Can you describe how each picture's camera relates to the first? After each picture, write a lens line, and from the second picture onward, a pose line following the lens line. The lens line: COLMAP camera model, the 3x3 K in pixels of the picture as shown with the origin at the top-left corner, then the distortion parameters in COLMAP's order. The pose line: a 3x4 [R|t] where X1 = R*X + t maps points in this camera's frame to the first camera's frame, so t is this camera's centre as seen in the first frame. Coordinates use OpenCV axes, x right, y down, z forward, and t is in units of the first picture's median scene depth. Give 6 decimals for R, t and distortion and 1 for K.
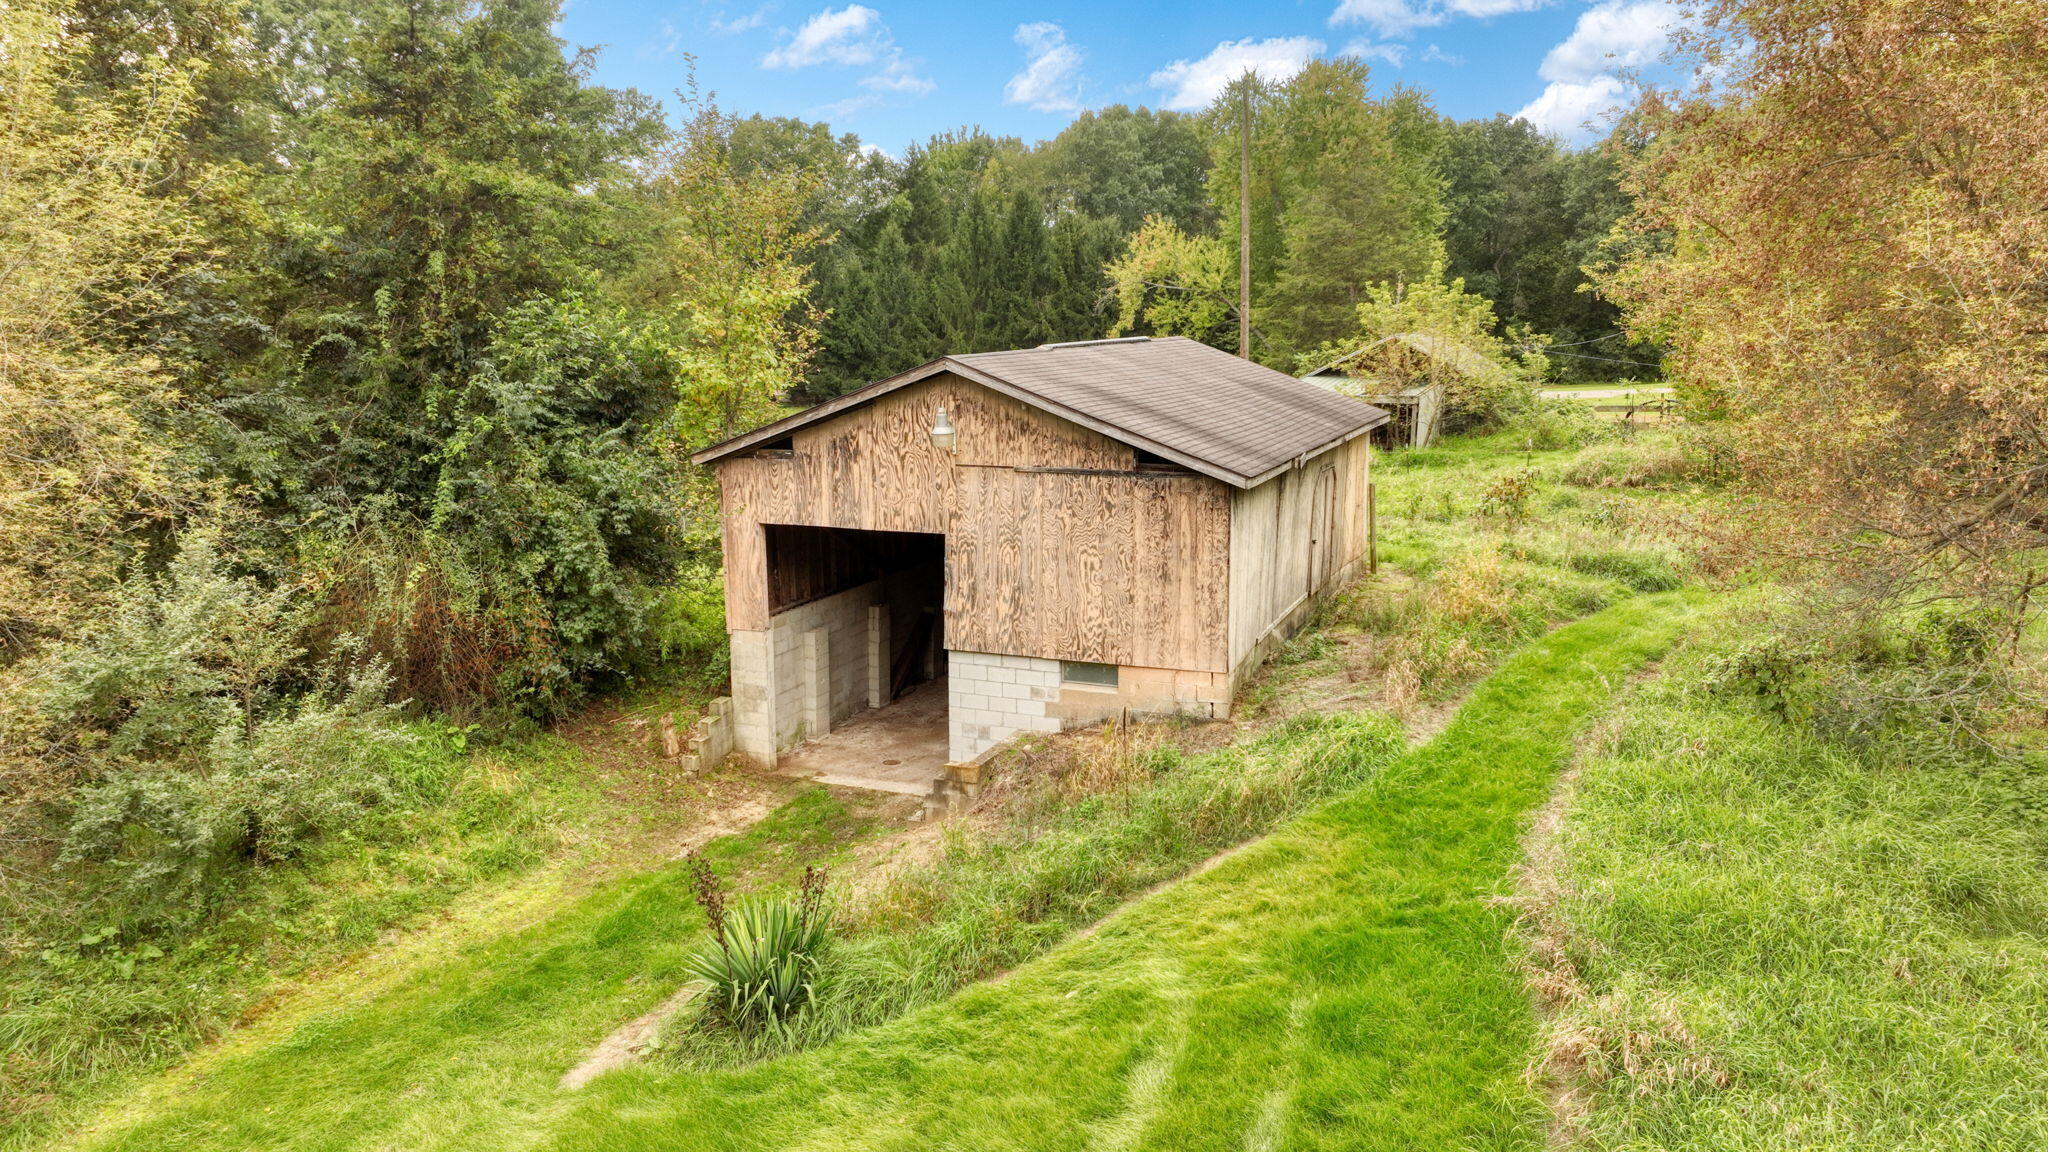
lens RADIAL K [[1320.2, 0, 1024.0], [0, 1320.2, 576.0], [0, 0, 1]] dist [0.019803, 0.000382]
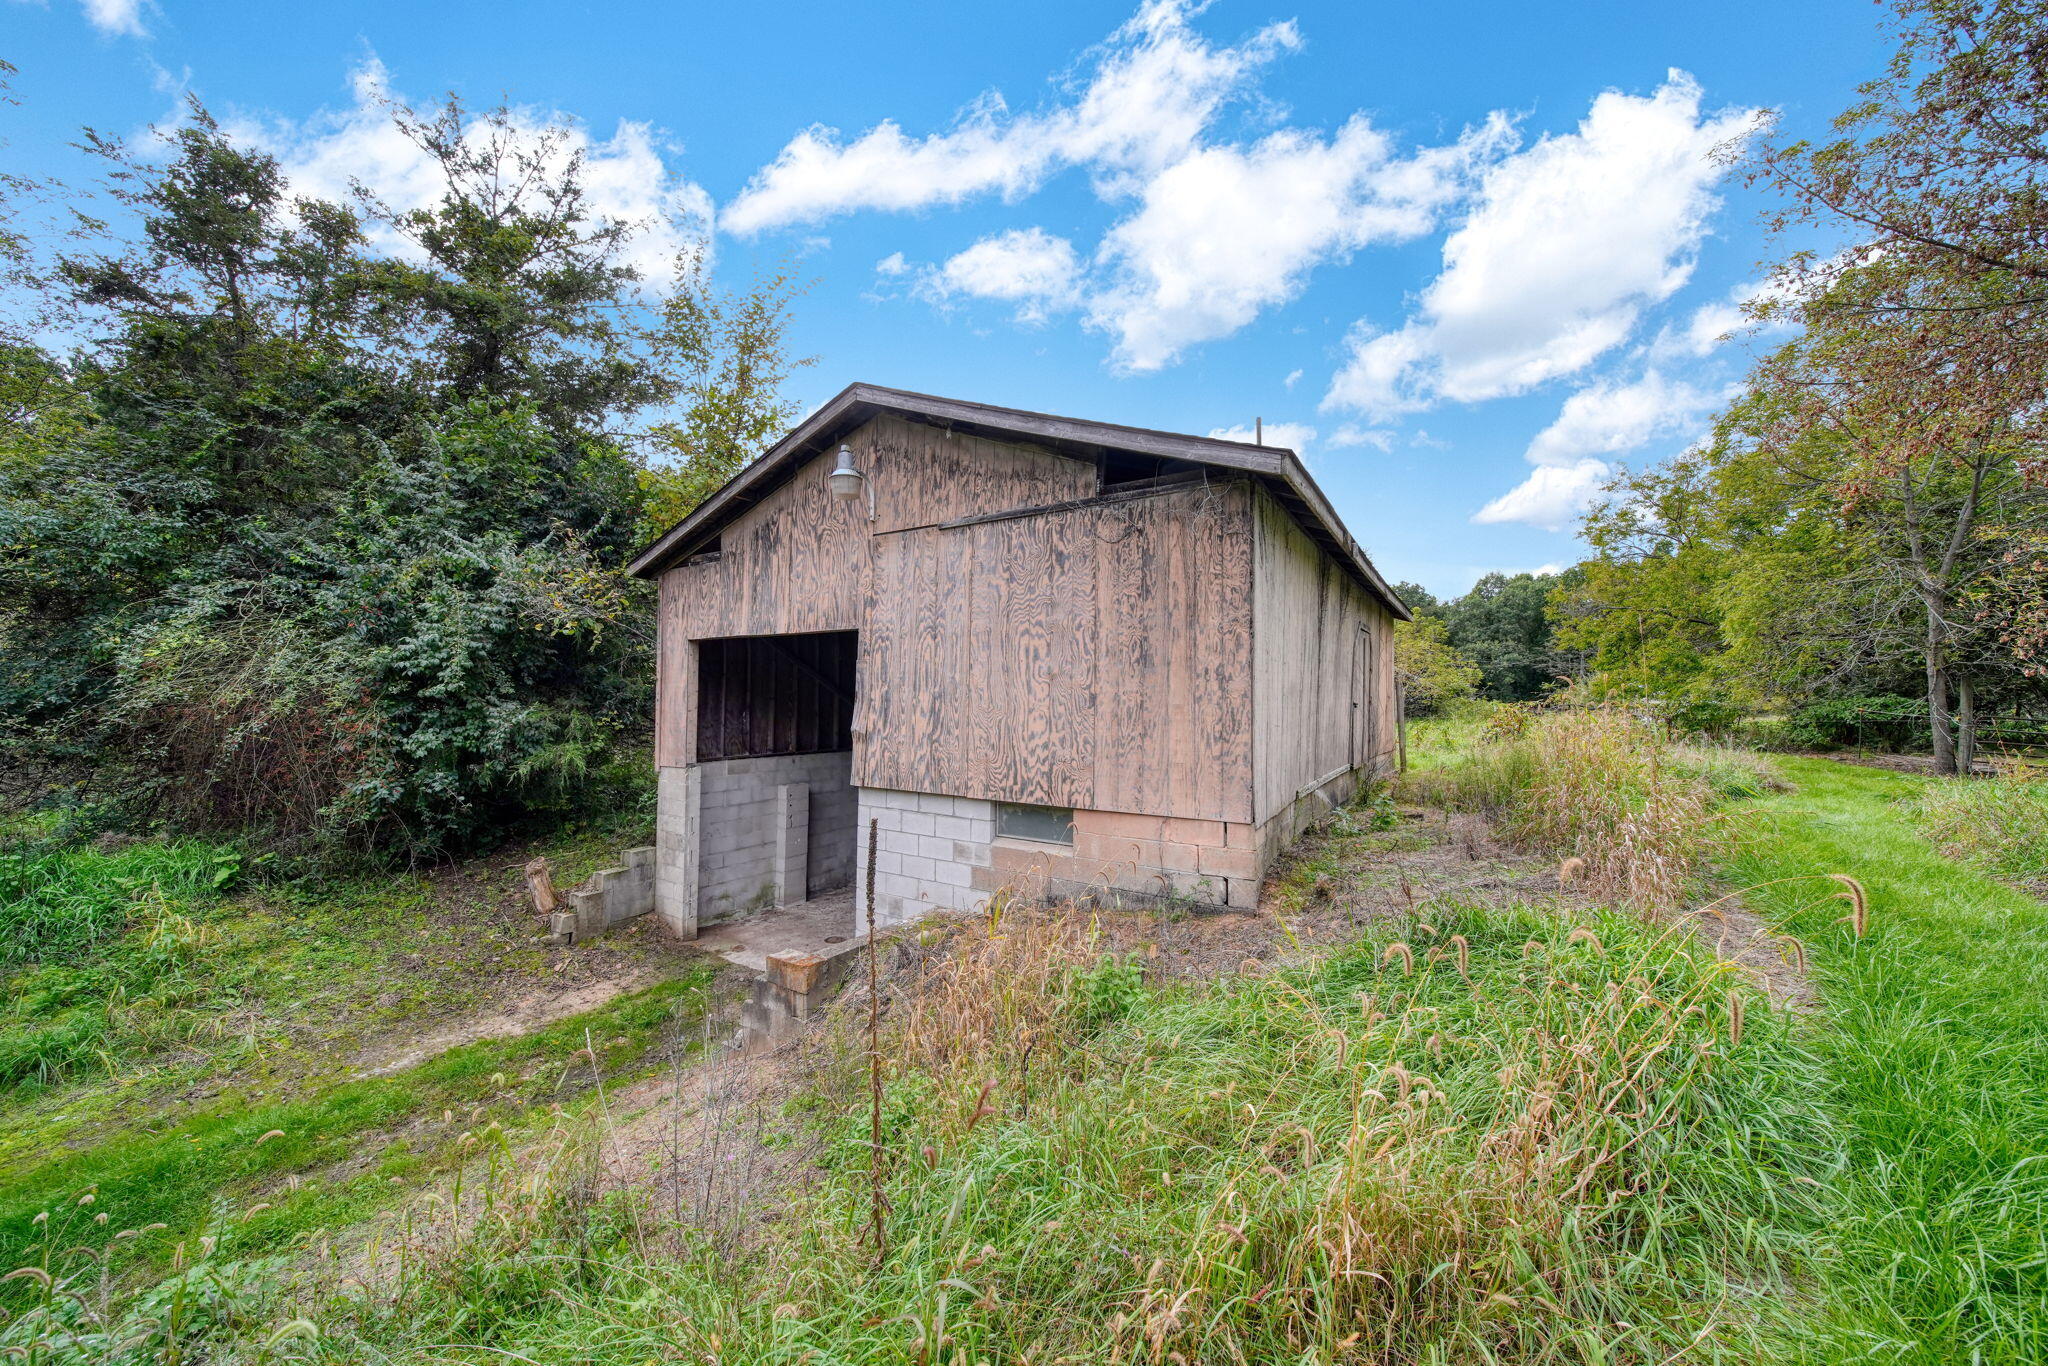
lens RADIAL K [[685.0, 0, 1026.4], [0, 685.0, 691.8], [0, 0, 1]] dist [-0.000272, -0.000010]
pose [[0.986401, 0.015541, -0.163620, 0.099407], [-0.047521, 0.979967, -0.193406, 0.074843], [0.157336, 0.198551, 0.967379, 0.650271]]
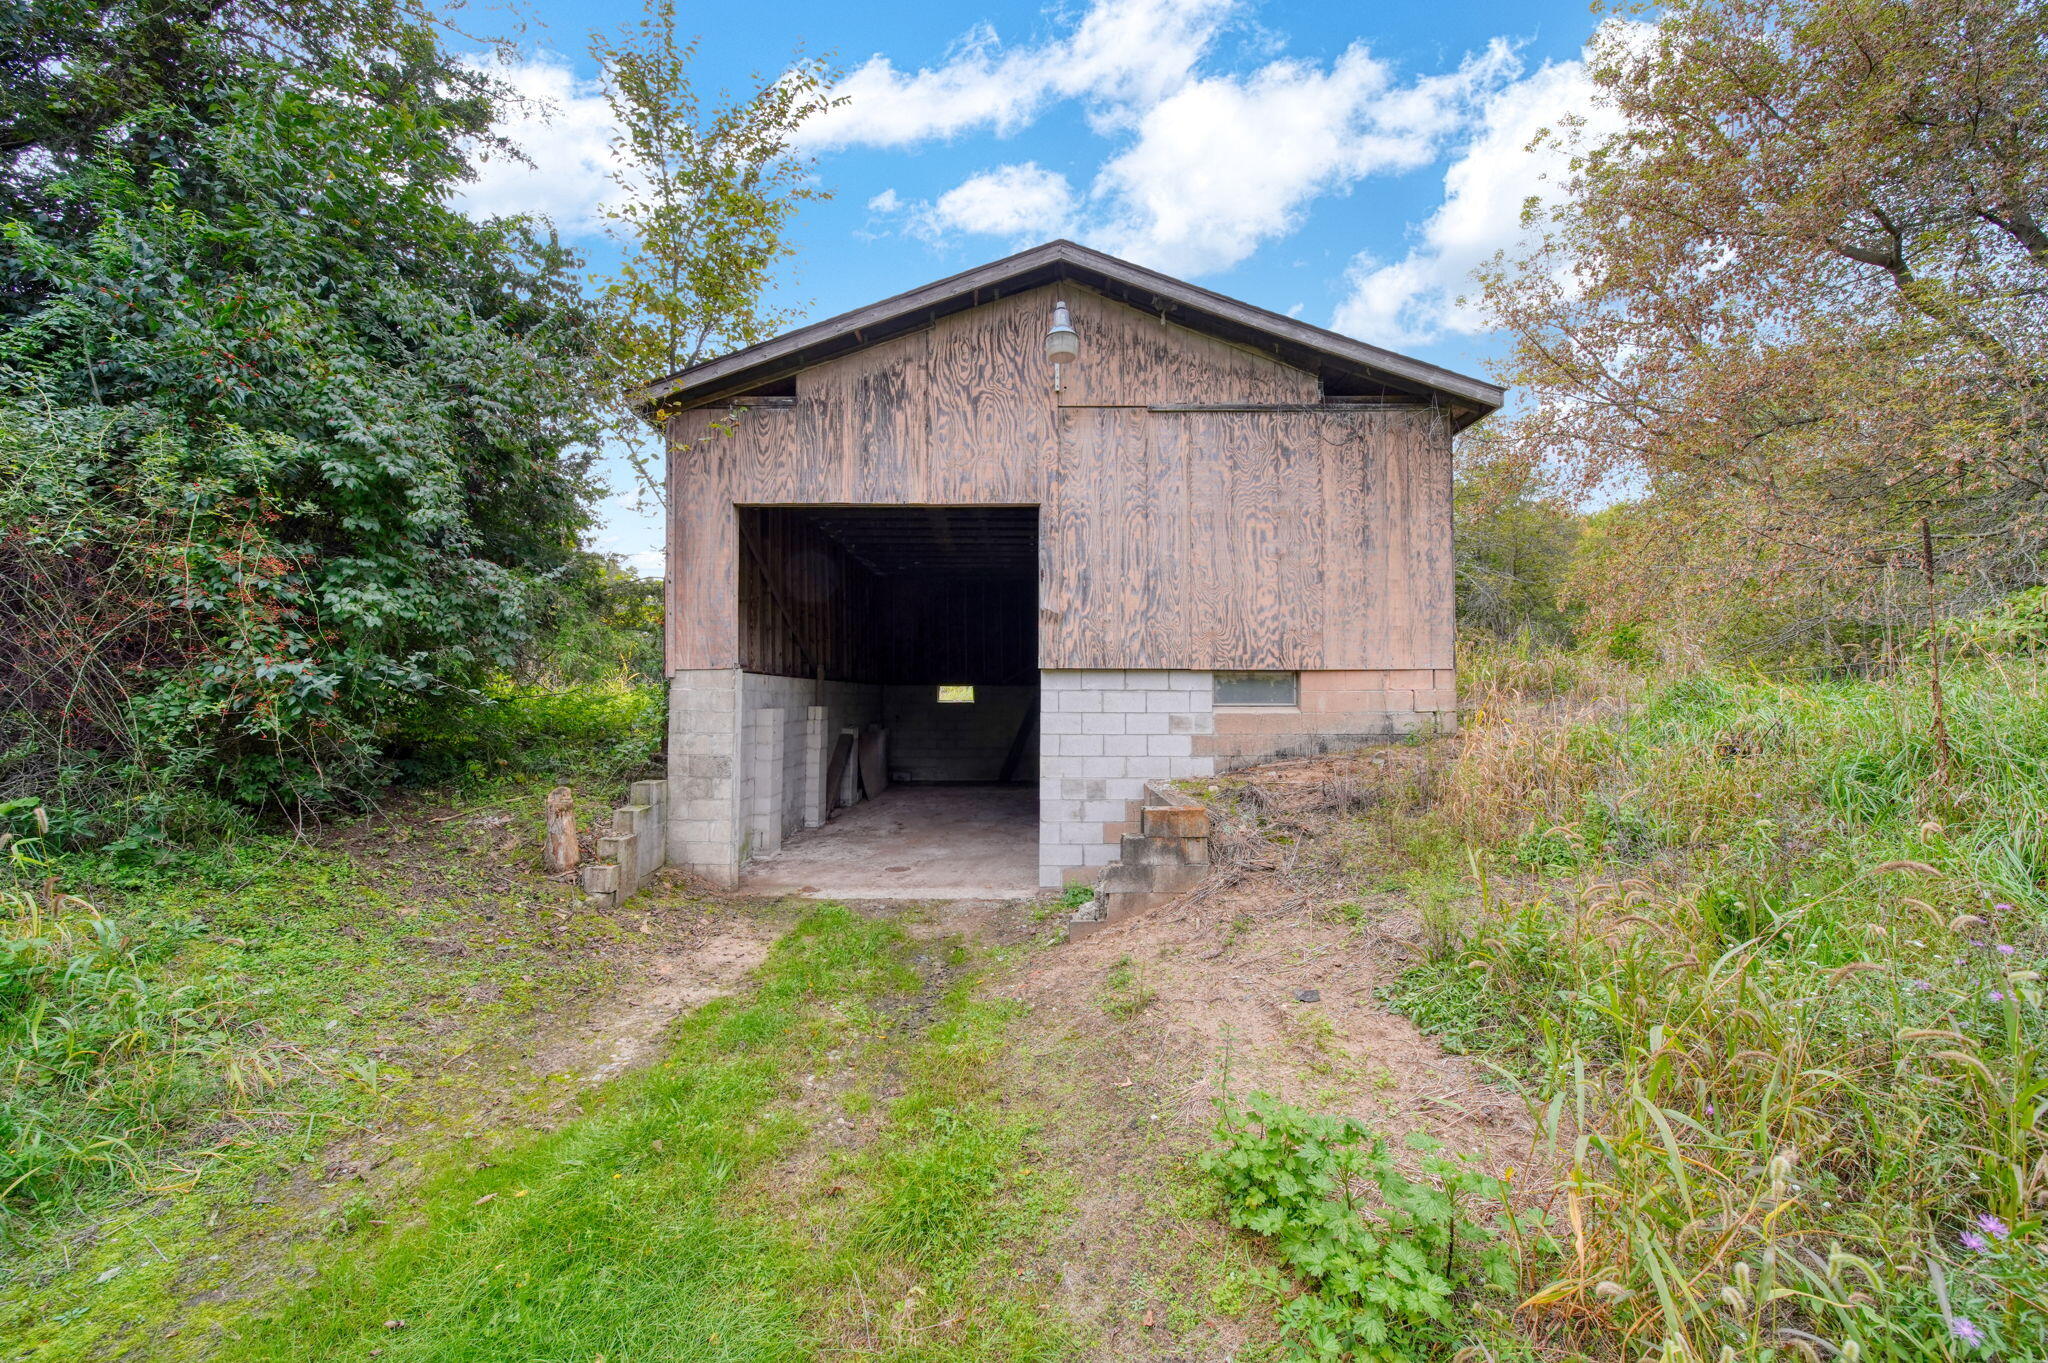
lens RADIAL K [[699.2, 0, 1005.6], [0, 699.2, 688.3], [0, 0, 1]] dist [-0.000358, -0.000210]
pose [[0.929180, 0.014605, 0.369340, -0.215890], [0.058770, 0.980670, -0.186633, 0.135176], [-0.364926, 0.195122, 0.910361, 0.690746]]
